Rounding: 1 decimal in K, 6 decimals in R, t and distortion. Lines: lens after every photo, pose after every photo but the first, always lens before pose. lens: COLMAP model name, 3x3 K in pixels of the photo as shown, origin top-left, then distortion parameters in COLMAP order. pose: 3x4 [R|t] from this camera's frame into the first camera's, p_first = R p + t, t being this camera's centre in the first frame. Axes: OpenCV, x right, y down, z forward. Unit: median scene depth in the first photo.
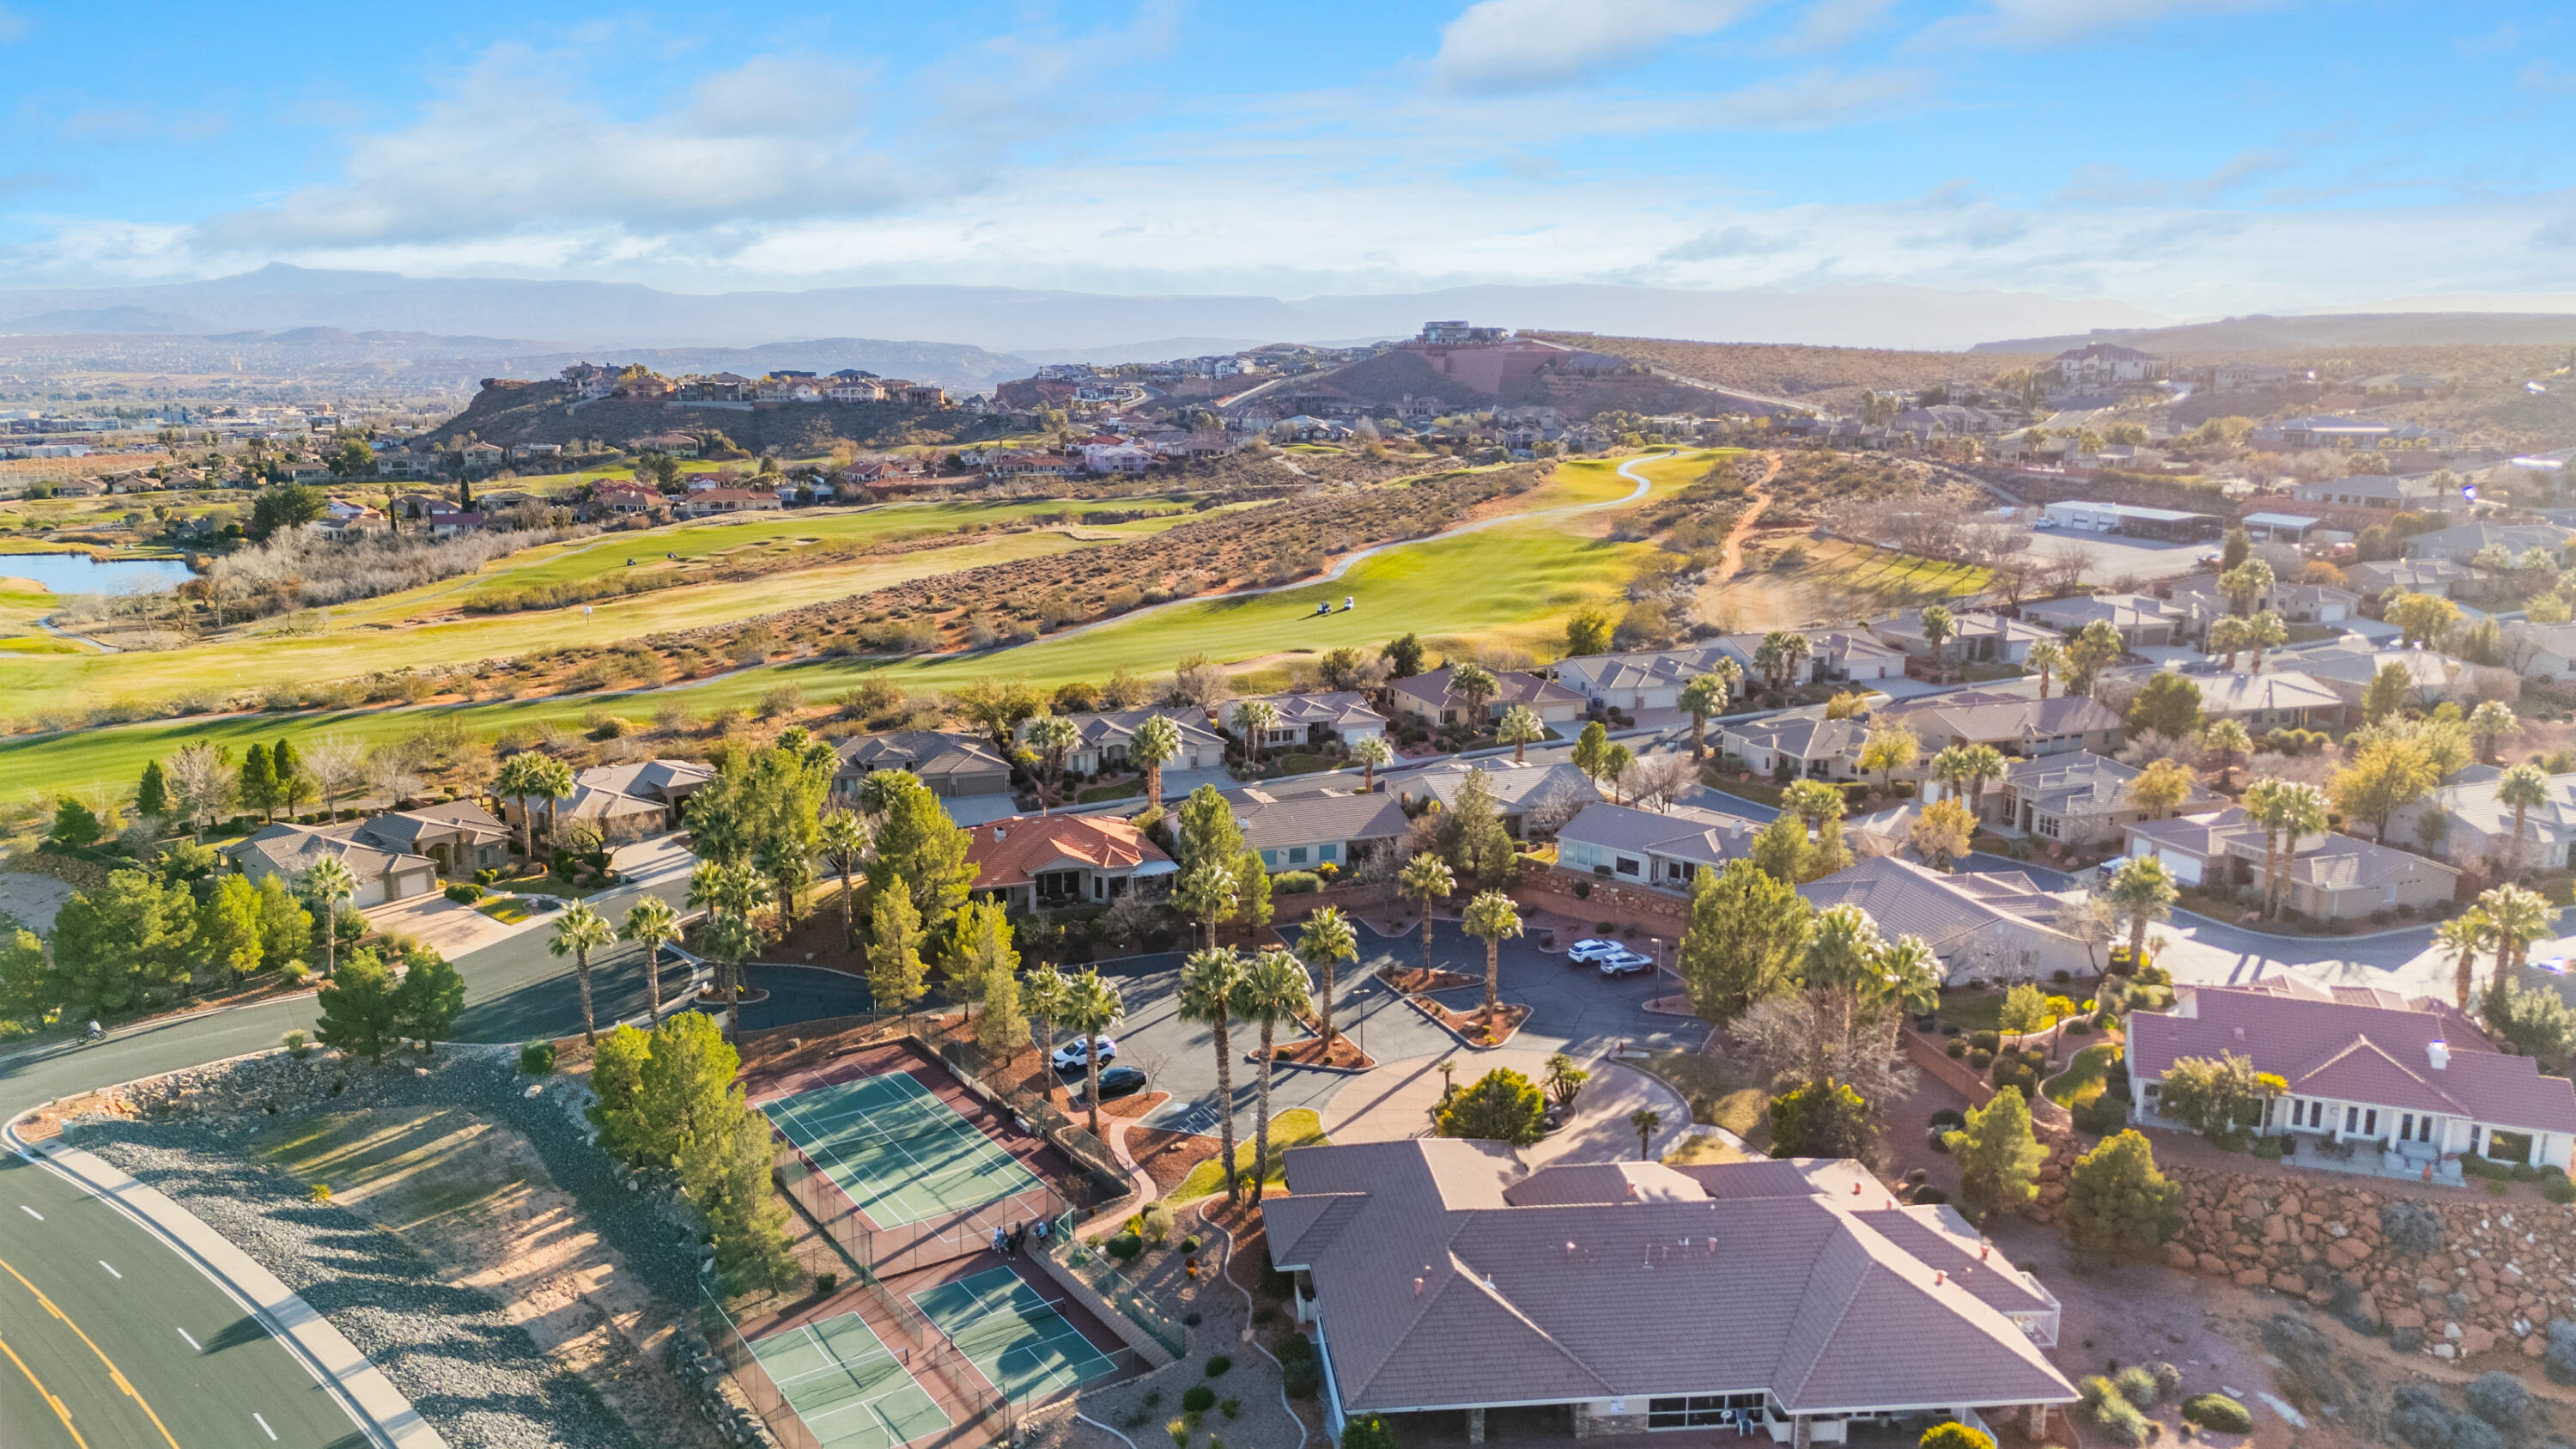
lens RADIAL K [[1958.5, 0, 1288.0], [0, 1958.5, 724.5], [0, 0, 1]] dist [0.172290, -0.447078]
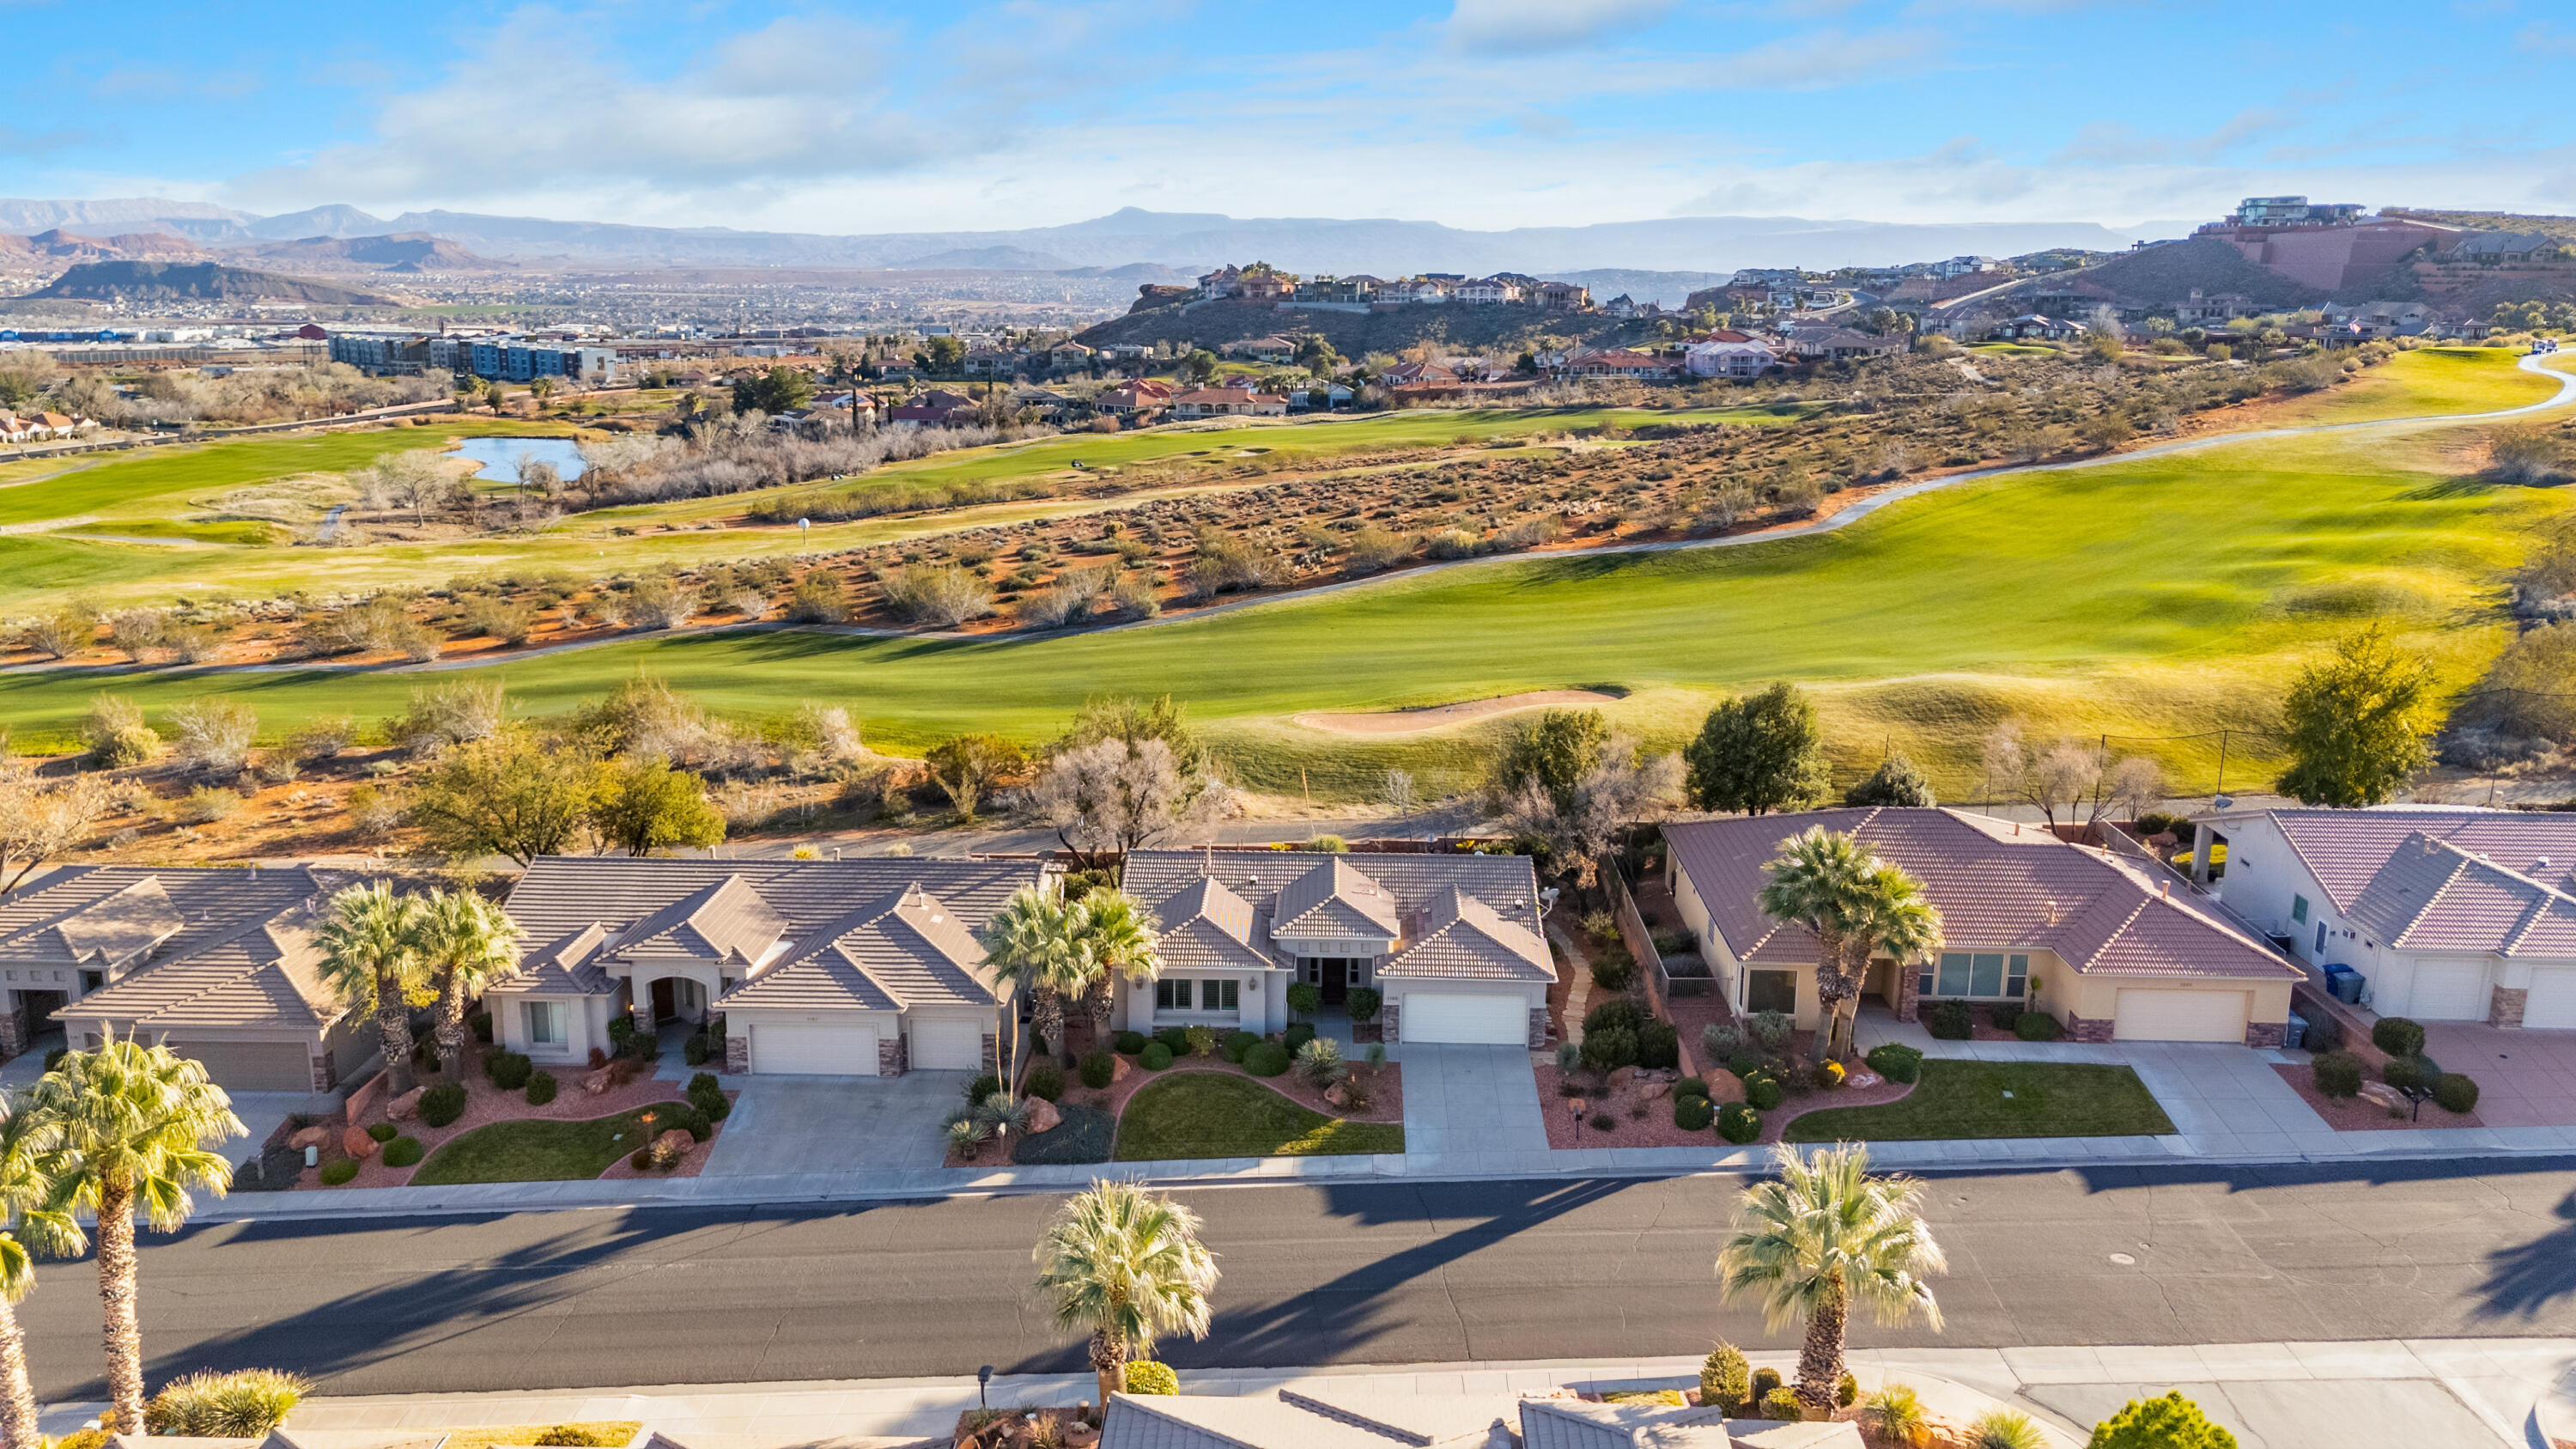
lens RADIAL K [[1908.0, 0, 1288.0], [0, 1908.0, 724.5], [0, 0, 1]] dist [0.084598, -0.099024]
pose [[0.921516, 0.090476, -0.377655, 0.051296], [-0.077734, 0.995775, 0.048882, -0.022594], [0.380482, -0.015689, 0.924655, 0.291699]]
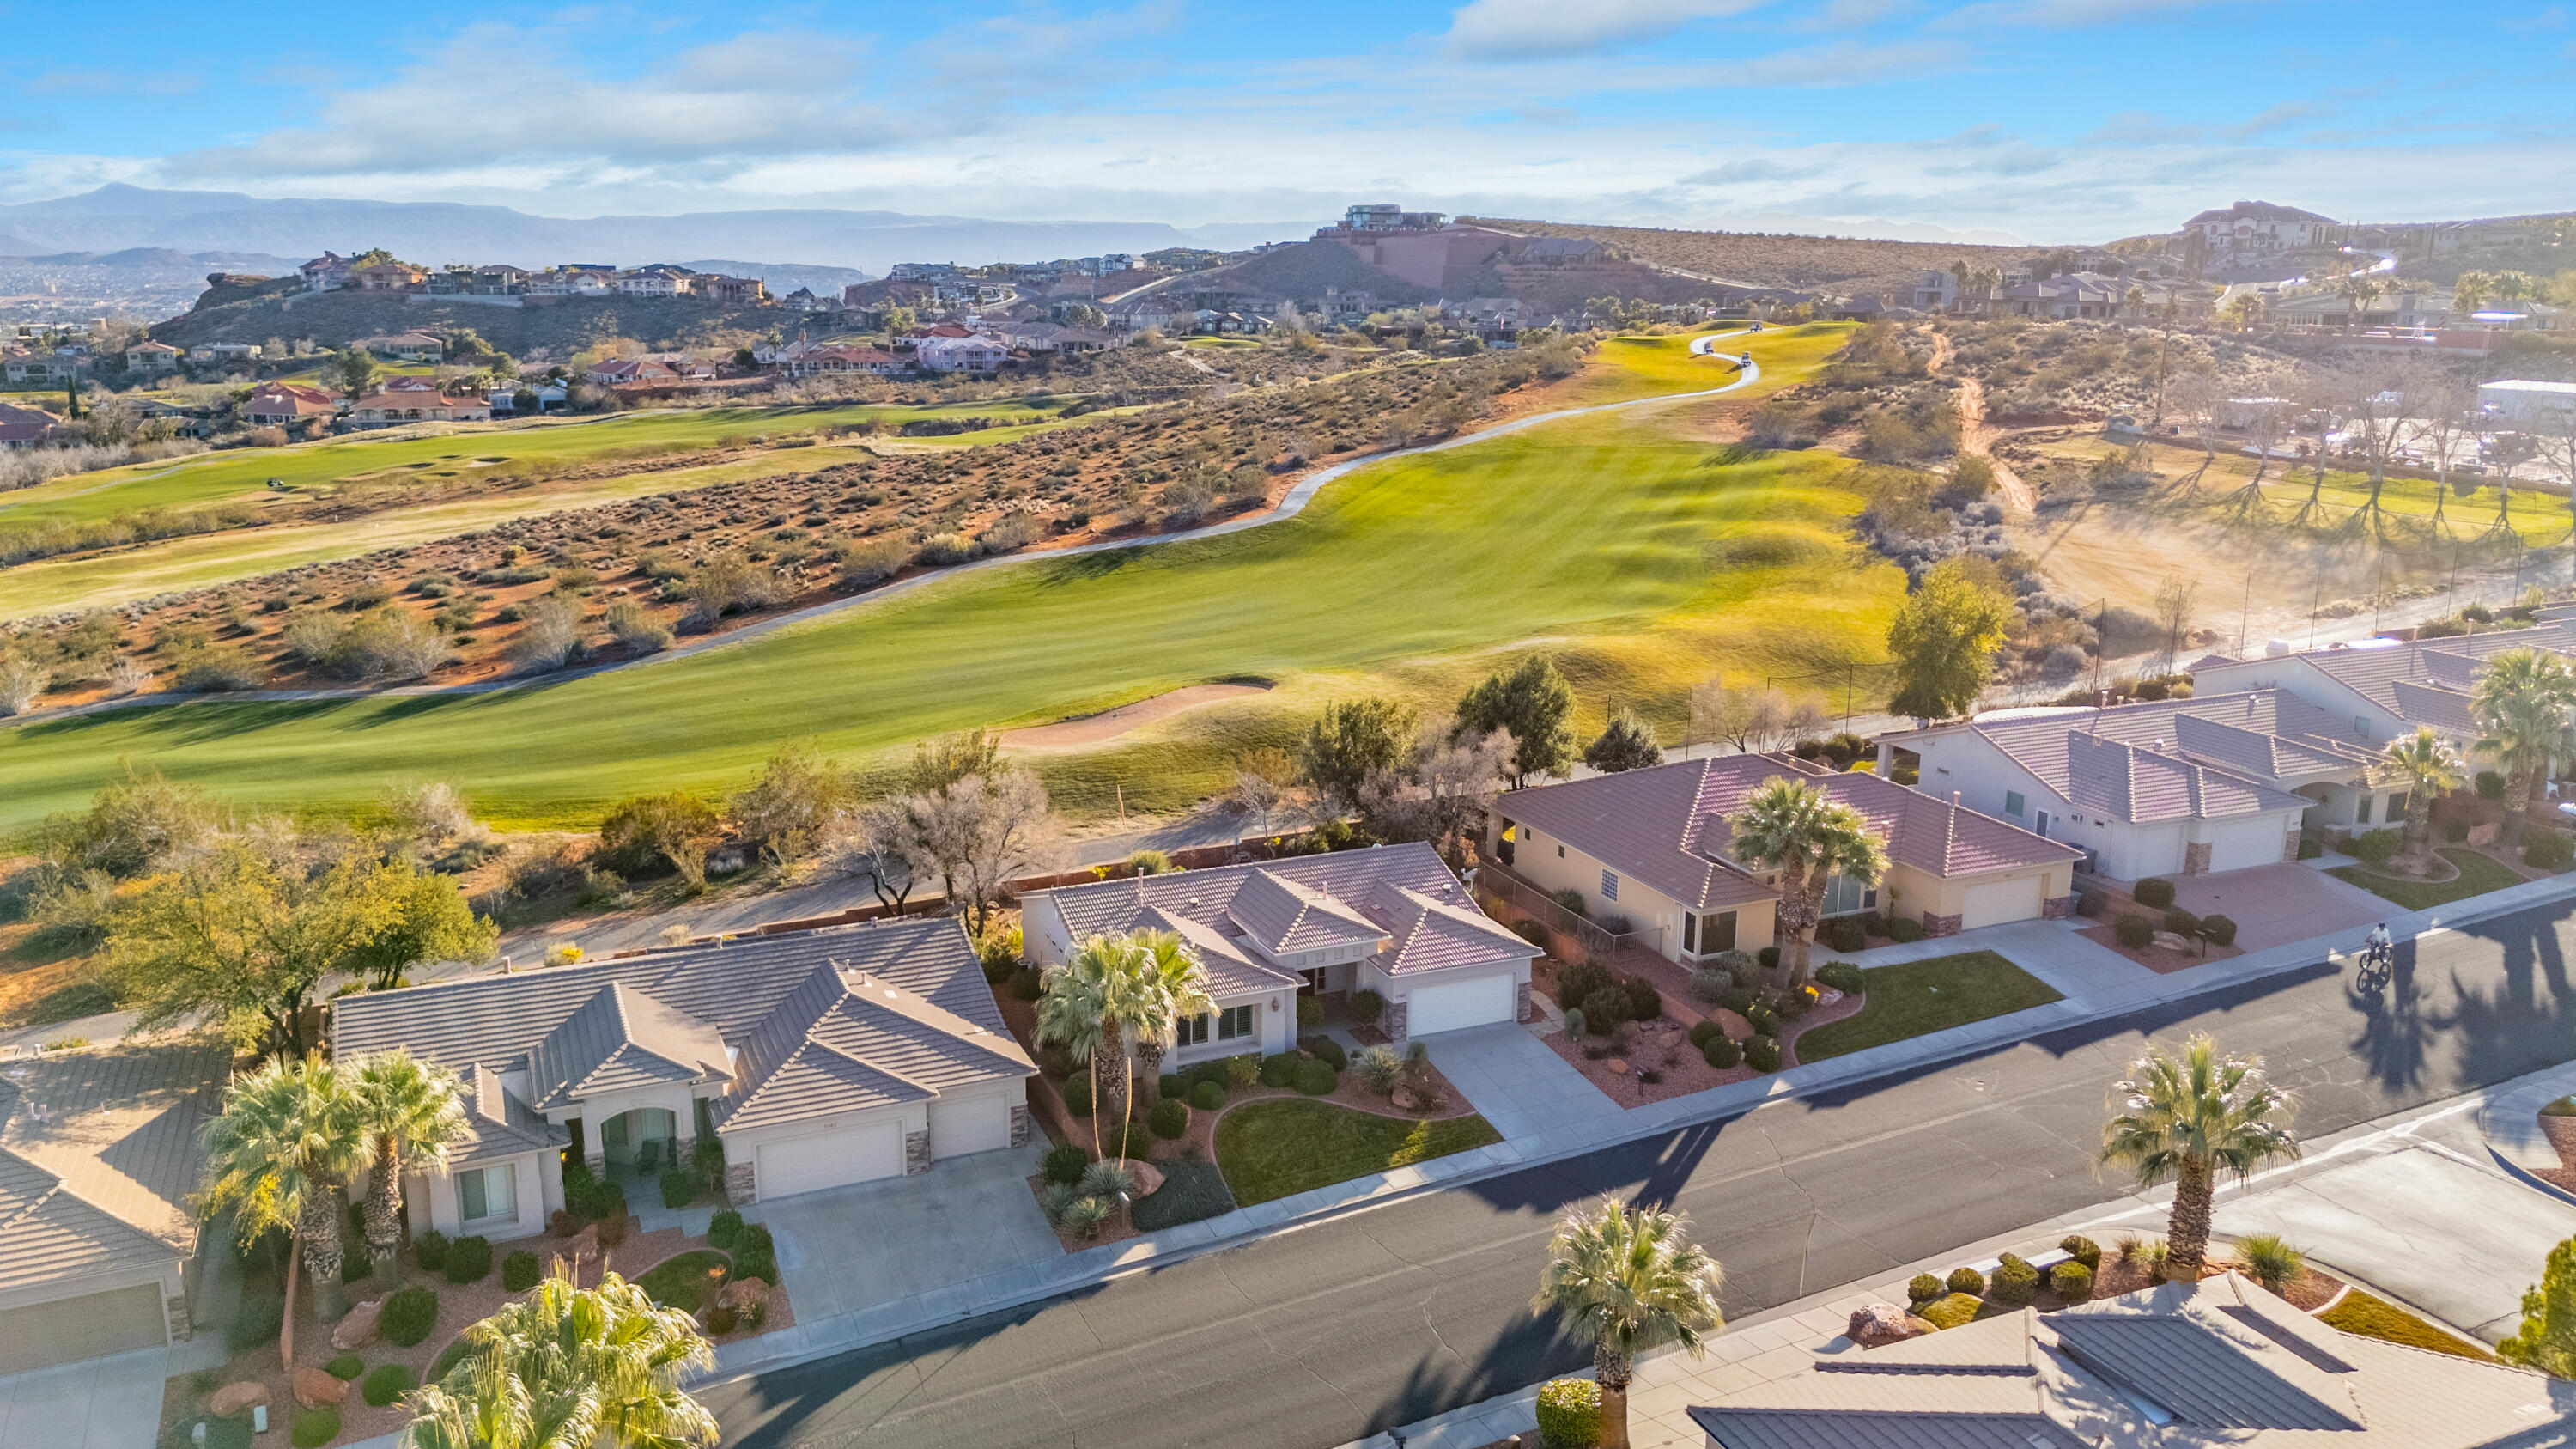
lens RADIAL K [[1908.0, 0, 1288.0], [0, 1908.0, 724.5], [0, 0, 1]] dist [0.084598, -0.099024]
pose [[0.998522, -0.009645, 0.053491, -0.003099], [0.007690, 0.999299, 0.036626, -0.021764], [-0.053807, -0.036160, 0.997896, 0.284611]]
